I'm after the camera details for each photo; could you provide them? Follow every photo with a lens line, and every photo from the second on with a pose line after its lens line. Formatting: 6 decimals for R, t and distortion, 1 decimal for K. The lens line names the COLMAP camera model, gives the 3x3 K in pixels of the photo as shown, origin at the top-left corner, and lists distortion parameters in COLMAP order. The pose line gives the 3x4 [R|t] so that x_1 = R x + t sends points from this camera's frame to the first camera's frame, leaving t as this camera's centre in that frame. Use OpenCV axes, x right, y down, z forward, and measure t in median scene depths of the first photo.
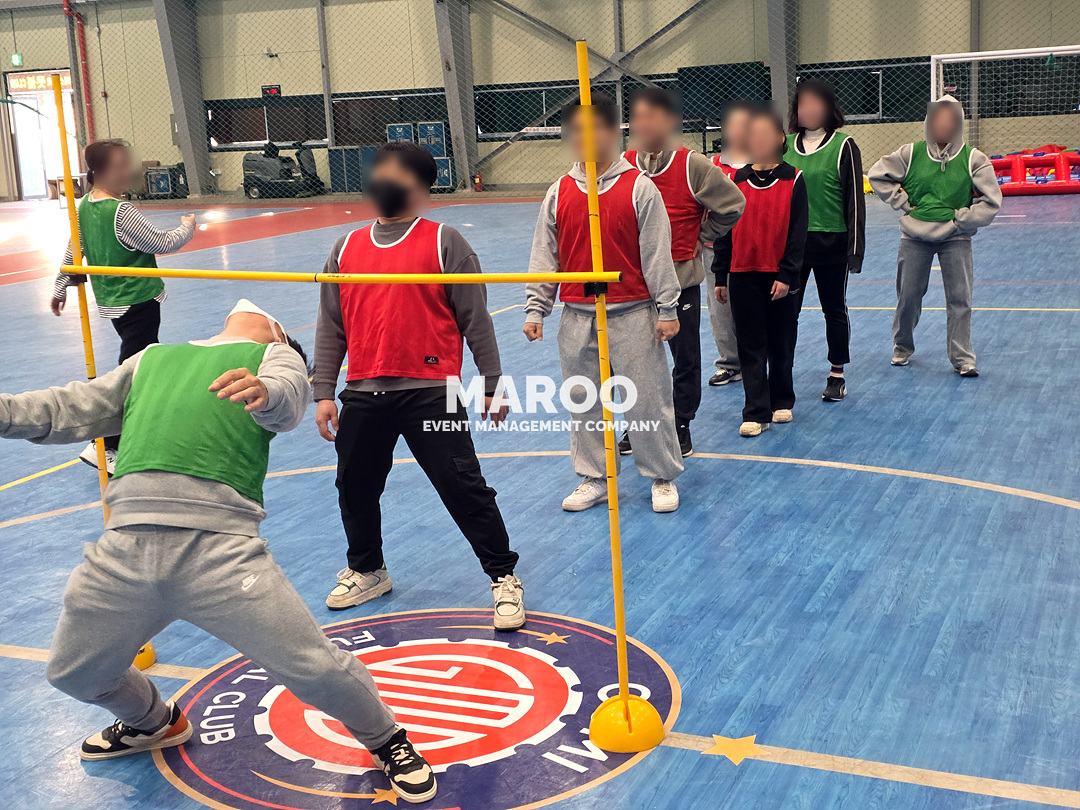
lens RADIAL K [[1431.8, 0, 539.7], [0, 1431.8, 357.3], [0, 0, 1]] dist [0.221202, -0.545698]
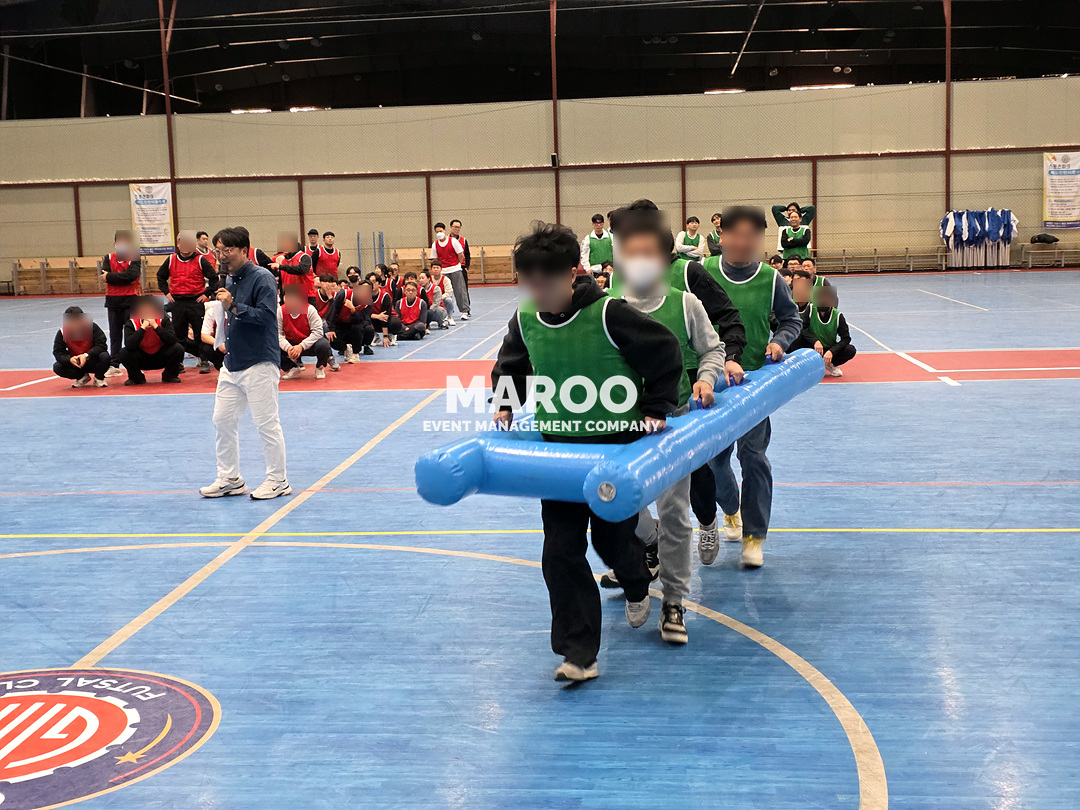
lens RADIAL K [[1431.8, 0, 539.7], [0, 1431.8, 357.3], [0, 0, 1]] dist [0.221202, -0.545698]
pose [[0.308653, 0.138096, -0.941097, 1.062076], [-0.153159, 0.983709, 0.094117, -0.236114], [0.938763, 0.115088, 0.324775, 0.907237]]
